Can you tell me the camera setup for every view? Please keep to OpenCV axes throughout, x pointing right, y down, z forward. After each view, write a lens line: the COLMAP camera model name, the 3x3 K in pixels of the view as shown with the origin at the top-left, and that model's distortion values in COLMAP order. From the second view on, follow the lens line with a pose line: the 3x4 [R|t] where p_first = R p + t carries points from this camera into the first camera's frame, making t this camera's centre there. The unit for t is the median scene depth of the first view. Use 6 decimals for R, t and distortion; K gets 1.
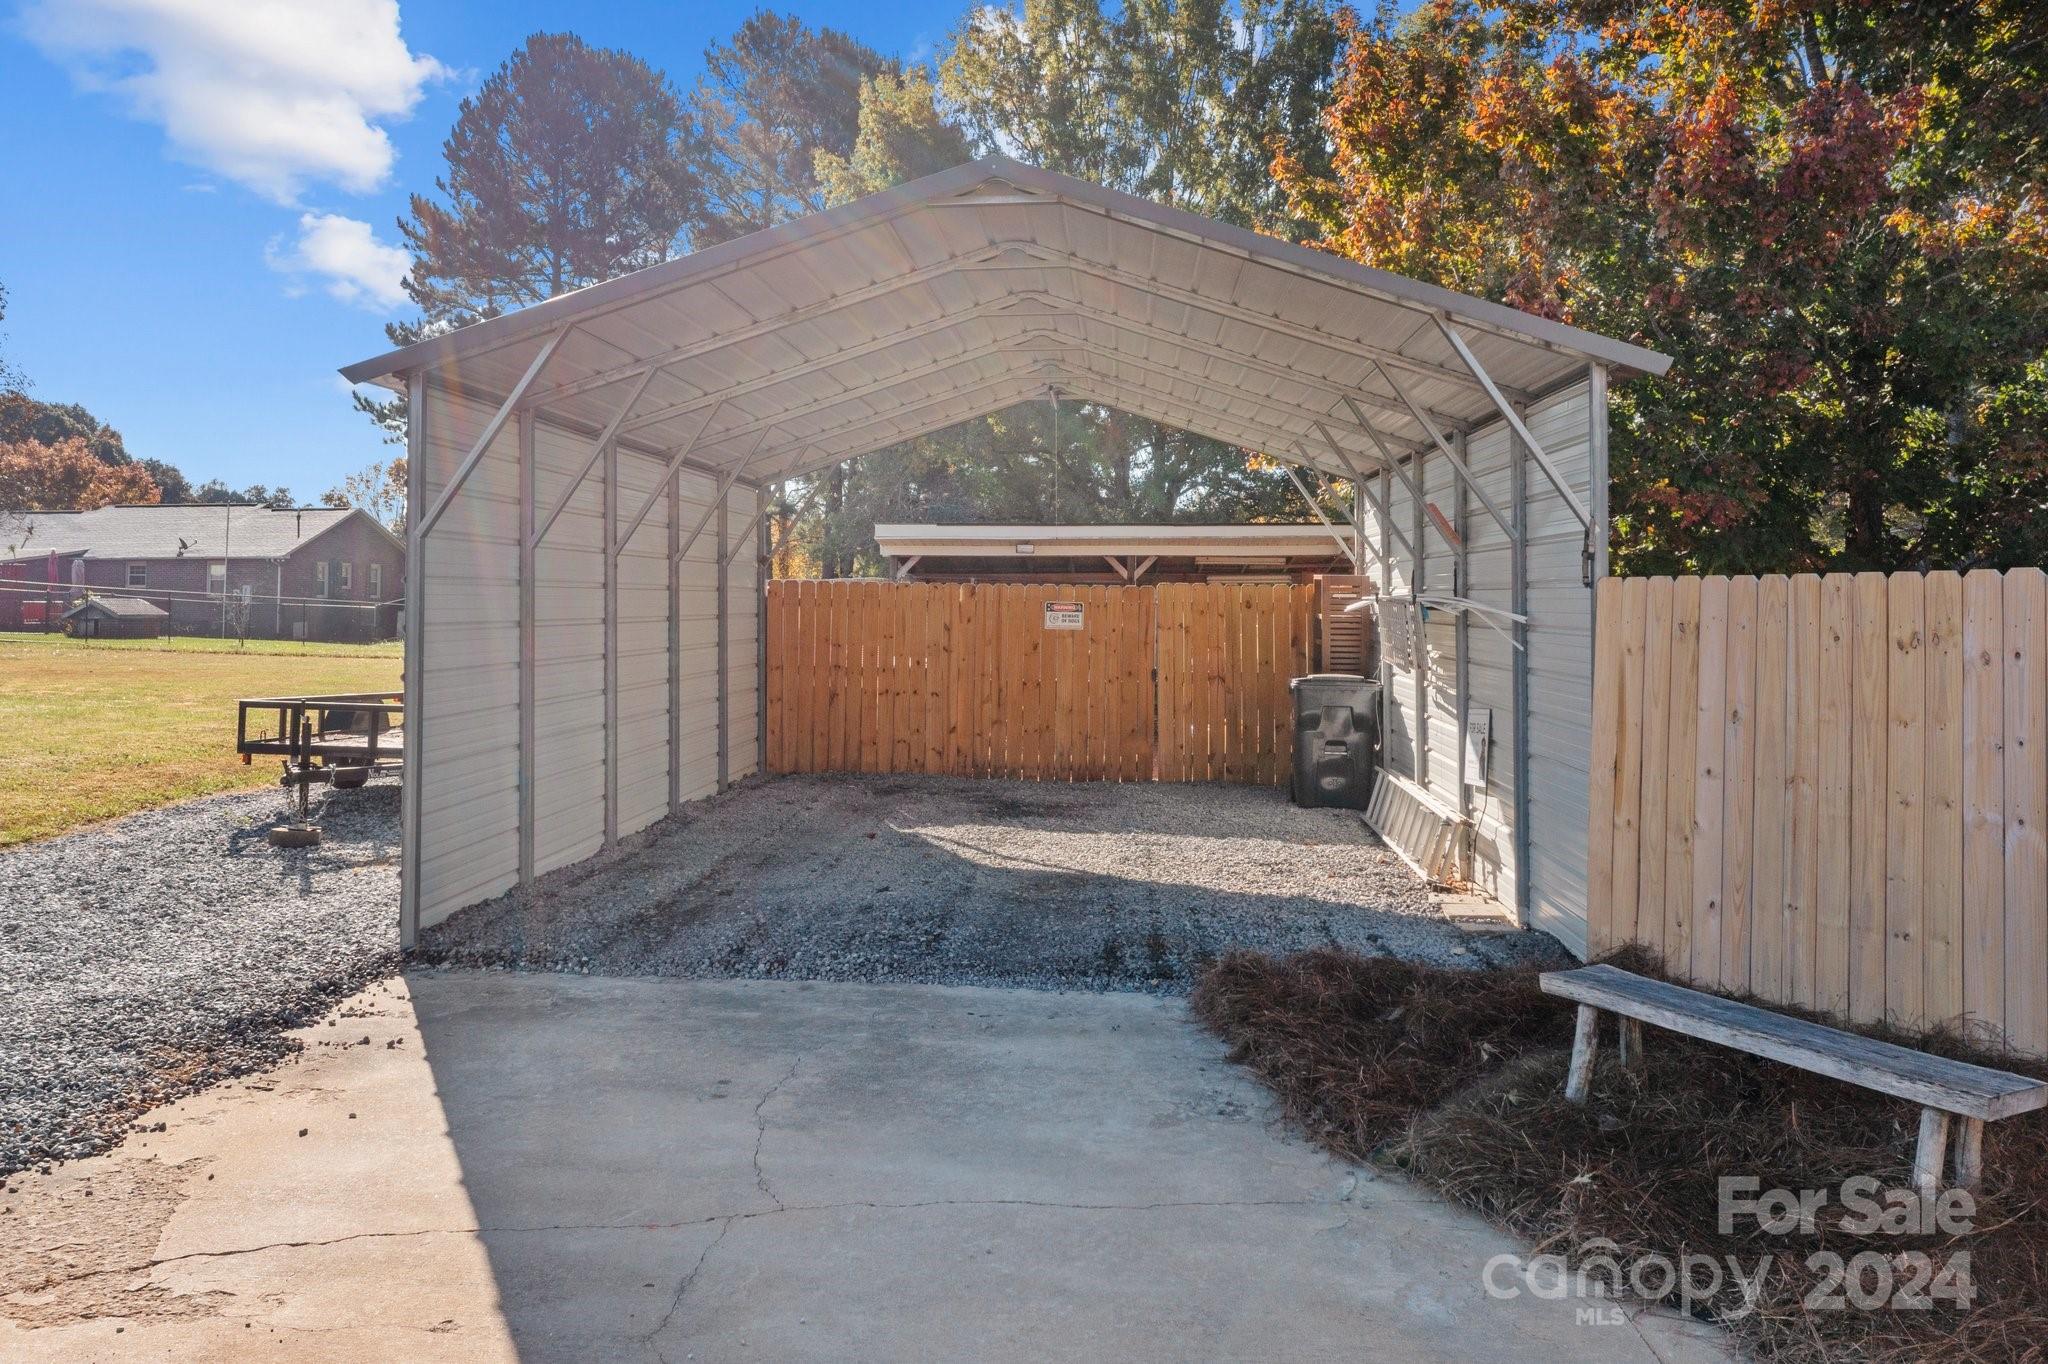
lens RADIAL K [[1646.9, 0, 1021.2], [0, 1646.9, 569.6], [0, 0, 1]] dist [0.004822, 0.002375]
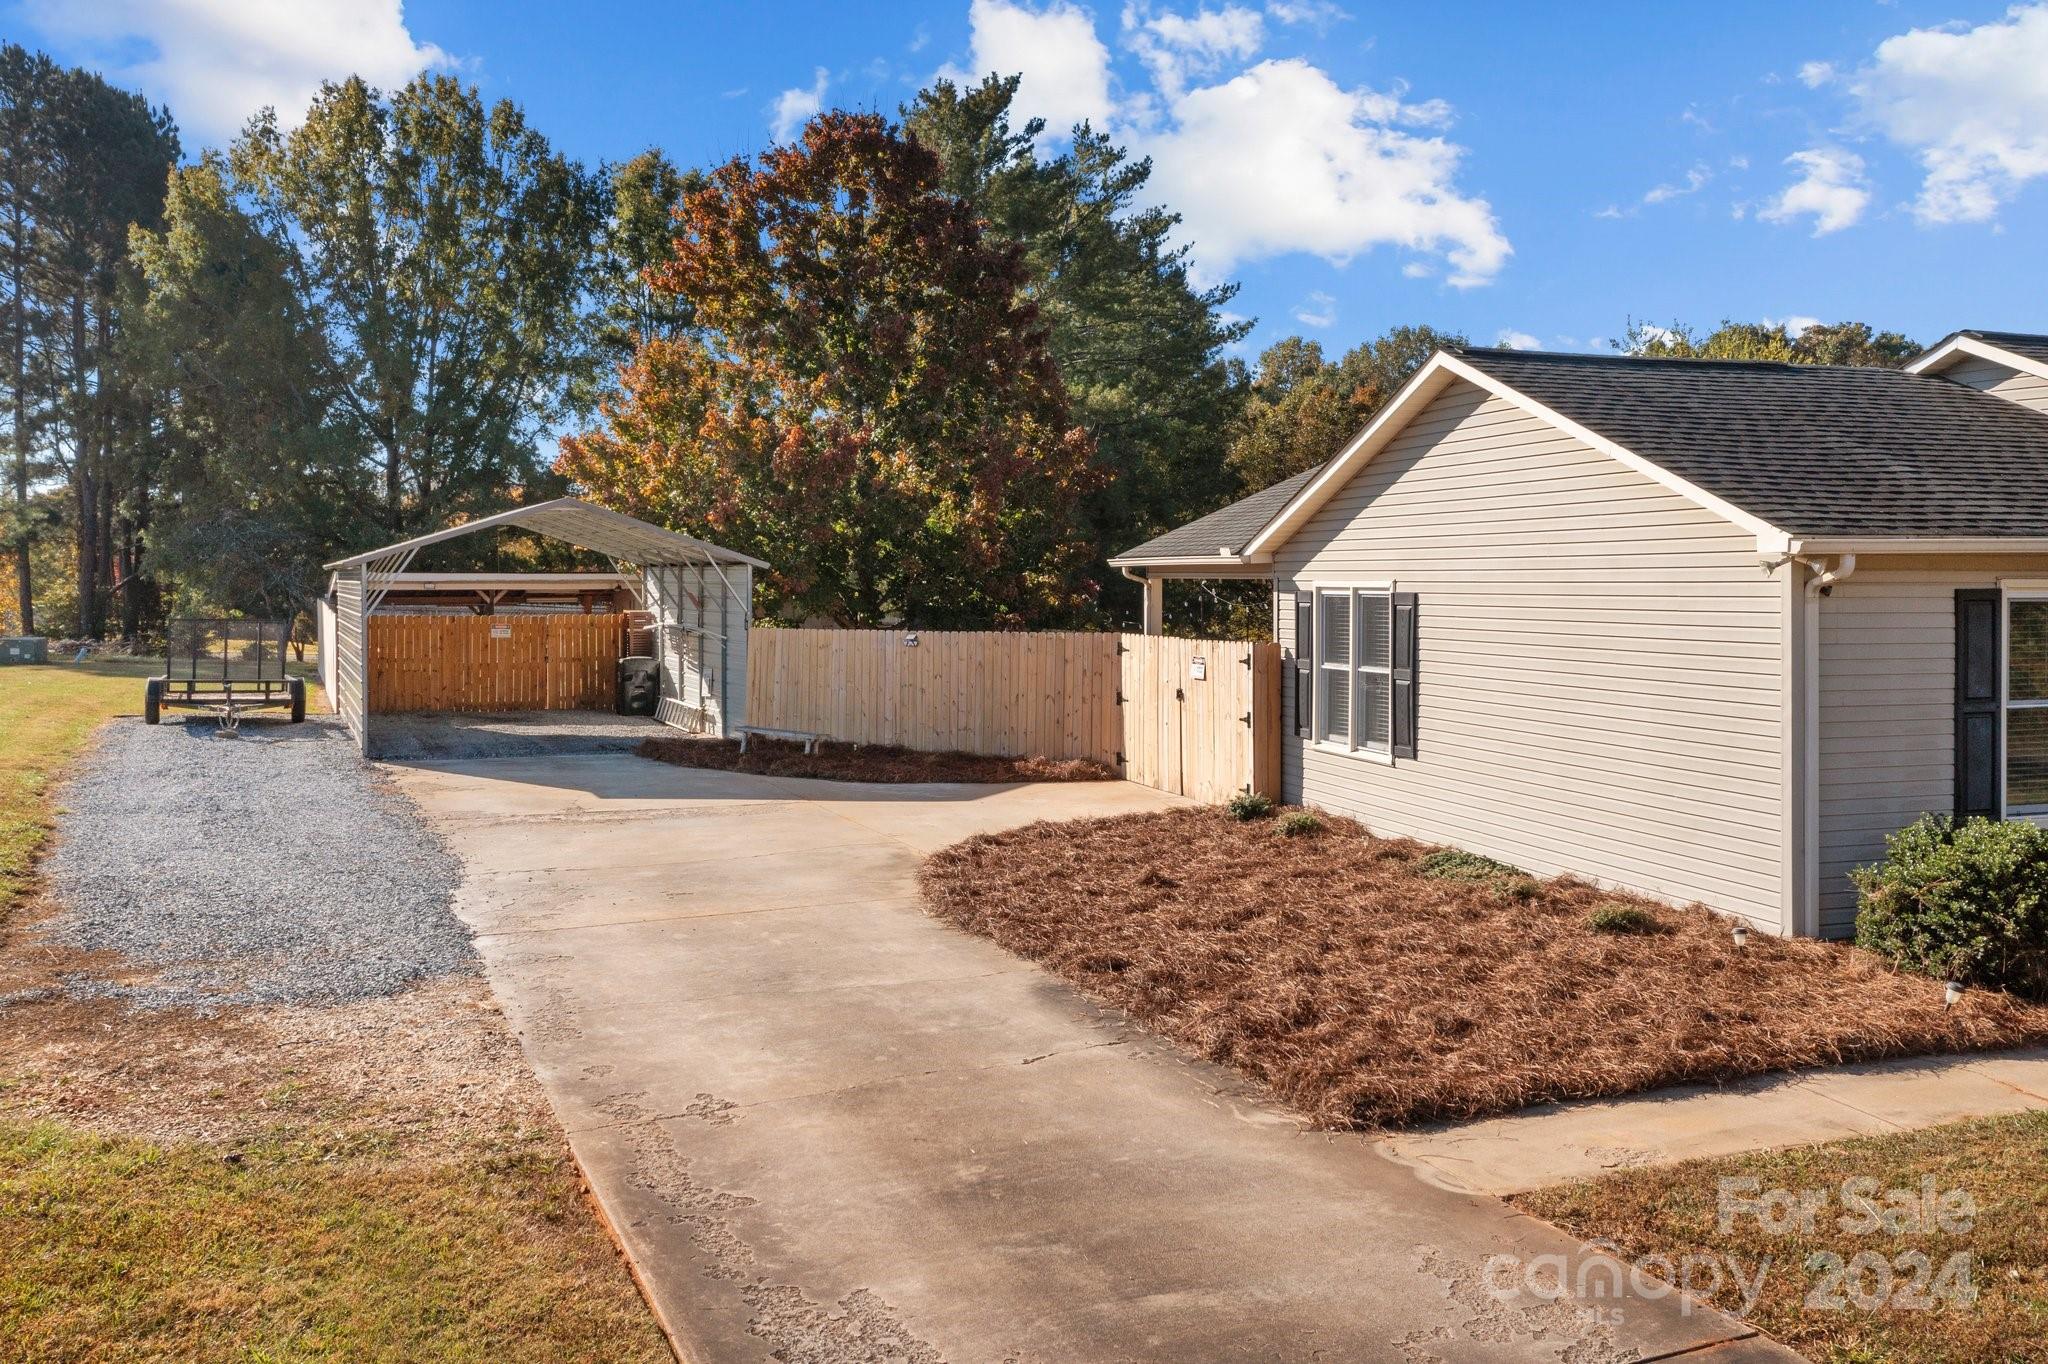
lens RADIAL K [[1646.9, 0, 1021.2], [0, 1646.9, 569.6], [0, 0, 1]] dist [0.004822, 0.002375]
pose [[0.879538, 0.003114, 0.475819, -0.460800], [-0.010337, 0.999868, 0.012564, -0.097504], [-0.475717, -0.015969, 0.879453, -1.343922]]
